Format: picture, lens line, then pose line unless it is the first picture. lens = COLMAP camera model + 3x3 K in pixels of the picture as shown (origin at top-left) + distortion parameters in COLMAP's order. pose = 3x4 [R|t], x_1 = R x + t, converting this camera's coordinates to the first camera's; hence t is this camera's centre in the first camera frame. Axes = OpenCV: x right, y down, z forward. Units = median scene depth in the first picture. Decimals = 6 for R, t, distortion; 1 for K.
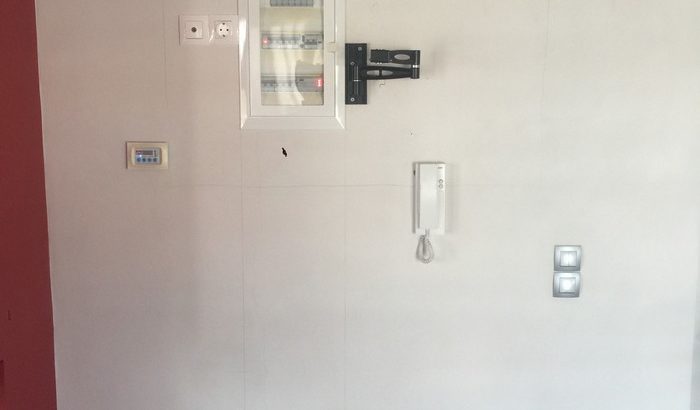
lens RADIAL K [[819.1, 0, 350.5], [0, 819.1, 207.6], [0, 0, 1]] dist [0.067562, 0.000000]
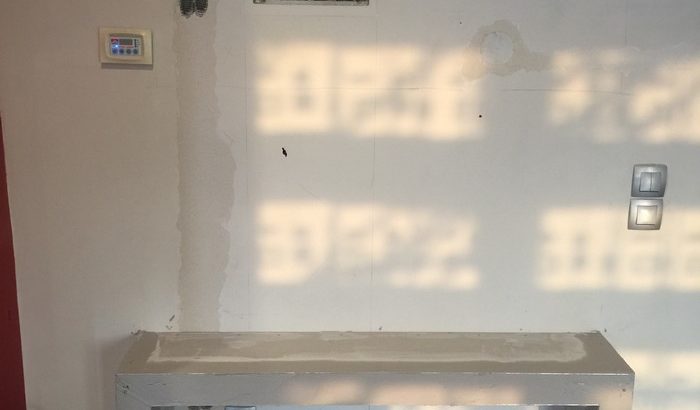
lens RADIAL K [[819.1, 0, 351.2], [0, 819.1, 198.2], [0, 0, 1]] dist [0.067562, 0.000000]
pose [[0.999912, 0.012741, 0.003648, -0.031784], [-0.013028, 0.995450, 0.094385, 0.004780], [-0.002429, -0.094424, 0.995529, 0.197068]]
